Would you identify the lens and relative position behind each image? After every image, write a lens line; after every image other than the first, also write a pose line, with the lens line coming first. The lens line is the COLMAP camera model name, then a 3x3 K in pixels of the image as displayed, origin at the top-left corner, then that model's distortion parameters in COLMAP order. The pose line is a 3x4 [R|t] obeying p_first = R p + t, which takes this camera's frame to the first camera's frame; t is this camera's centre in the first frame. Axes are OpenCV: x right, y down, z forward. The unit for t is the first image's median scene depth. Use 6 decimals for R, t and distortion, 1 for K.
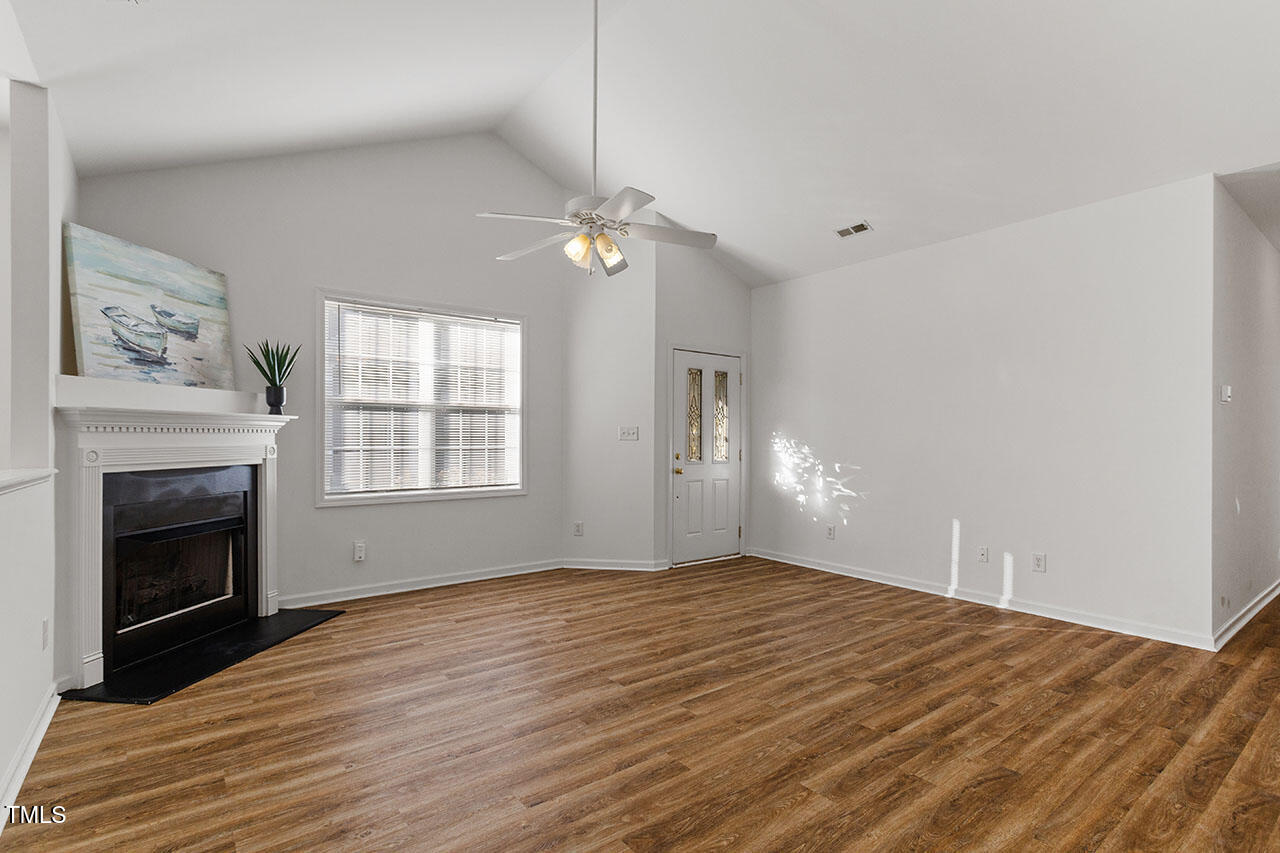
lens RADIAL K [[611.8, 0, 643.2], [0, 611.8, 443.0], [0, 0, 1]] dist [-0.001840, 0.000398]
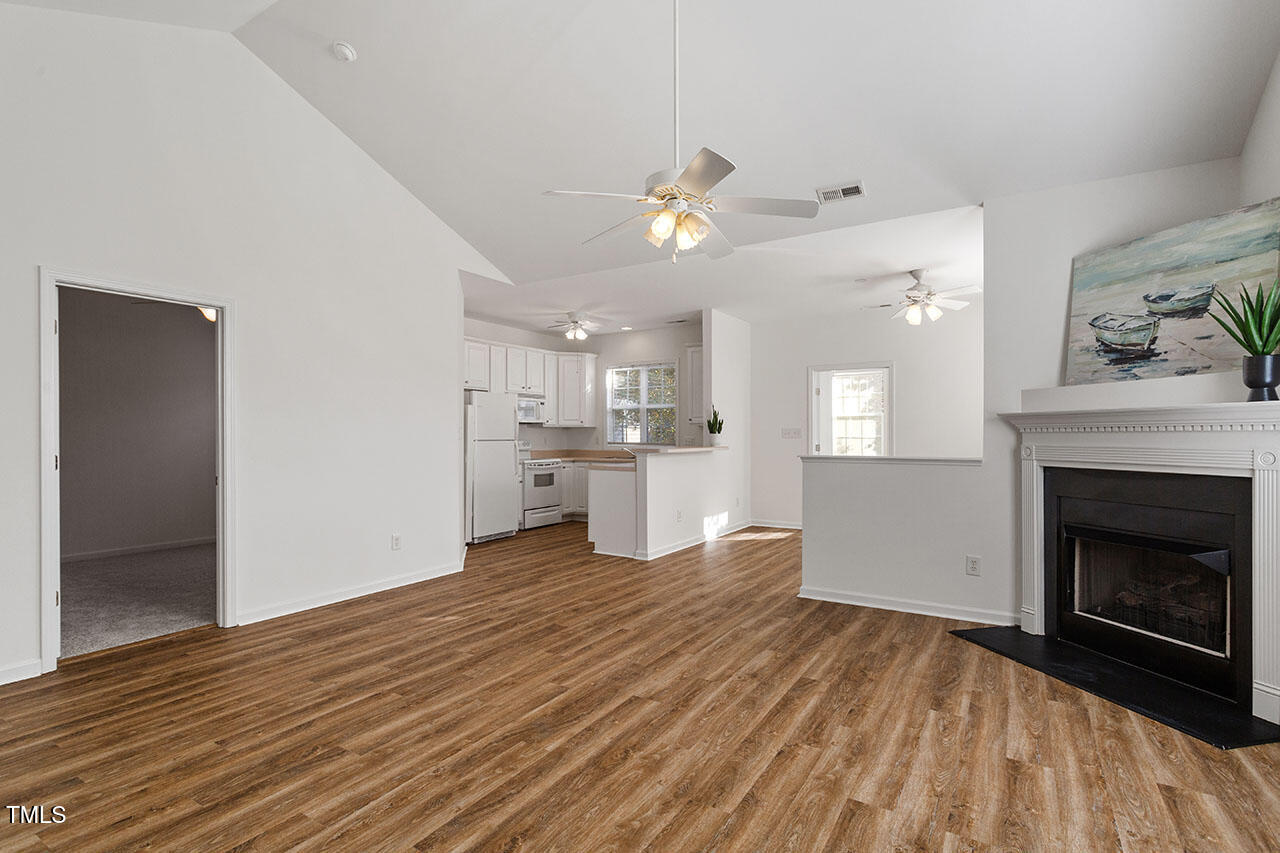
lens RADIAL K [[611.8, 0, 643.2], [0, 611.8, 443.0], [0, 0, 1]] dist [-0.001840, 0.000398]
pose [[-0.932918, 0.004828, -0.360056, 0.239655], [-0.002664, 0.999790, 0.020307, -0.015979], [0.360079, 0.019904, -0.932710, 1.515524]]
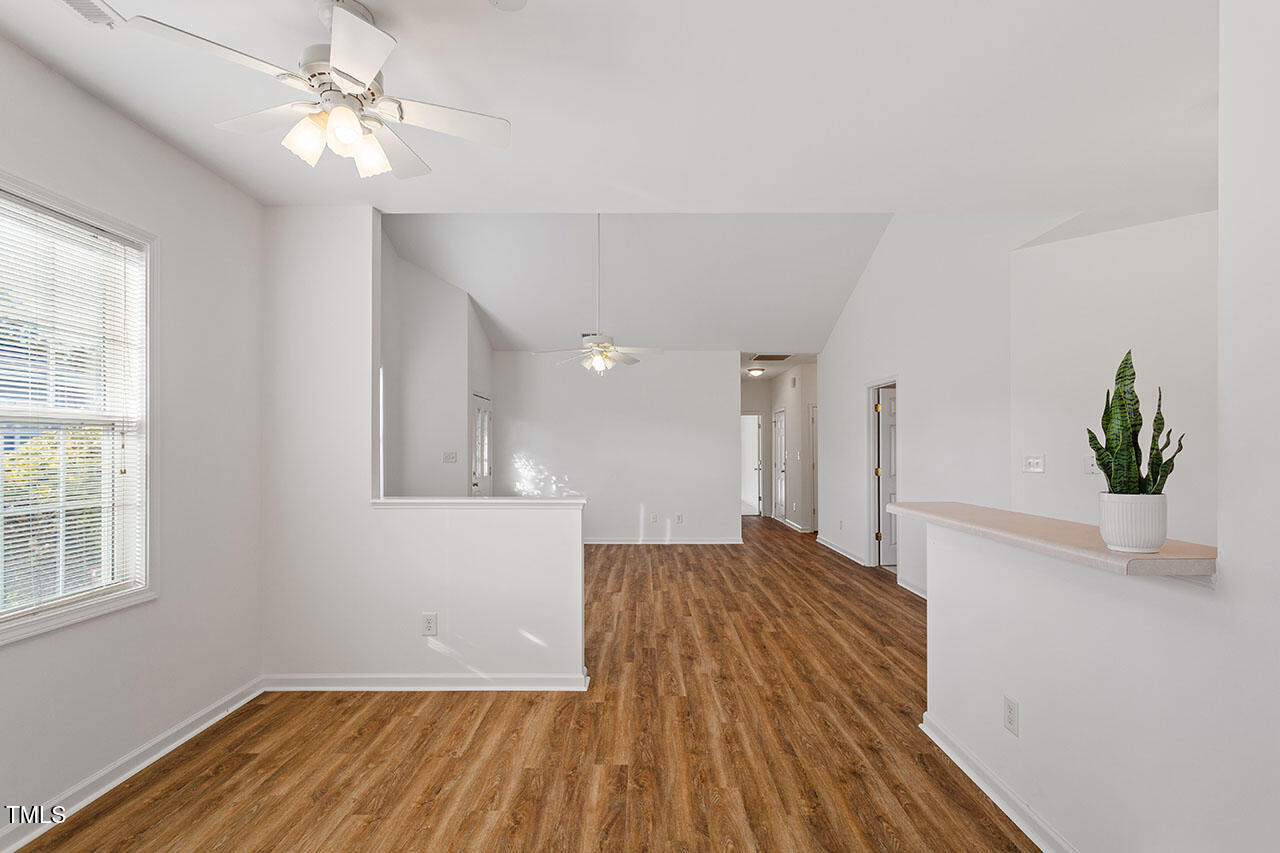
lens RADIAL K [[611.8, 0, 643.2], [0, 611.8, 443.0], [0, 0, 1]] dist [-0.001840, 0.000398]
pose [[0.607873, 0.006262, 0.794010, -1.222525], [0.007802, 0.999874, -0.013858, -0.038157], [-0.793996, 0.014619, 0.607747, -0.192072]]
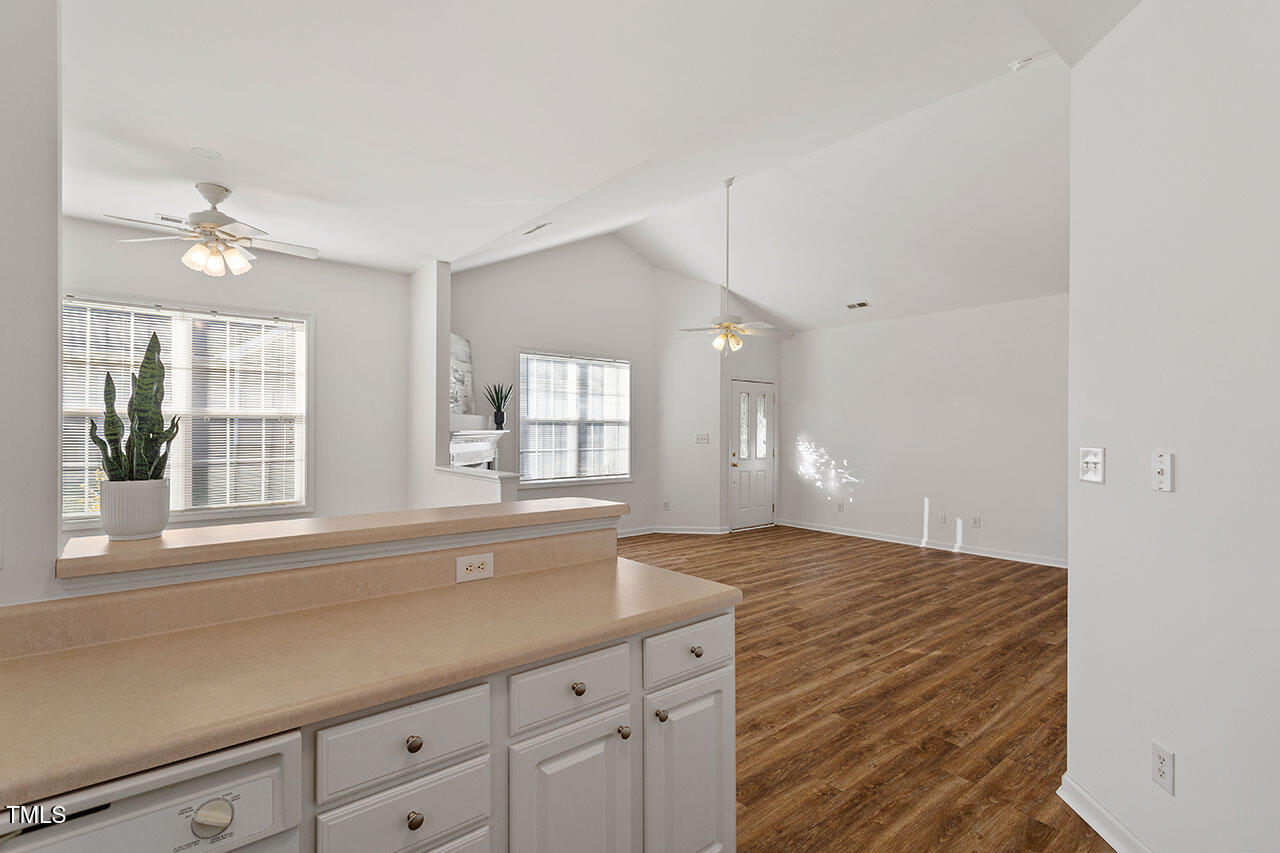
lens RADIAL K [[609.1, 0, 642.0], [0, 609.1, 430.3], [0, 0, 1]] dist [0.001422, 0.000280]
pose [[0.999178, 0.001321, 0.040511, -0.335001], [-0.001022, 0.999972, -0.007398, -0.037654], [-0.040520, 0.007350, 0.999152, -0.642440]]
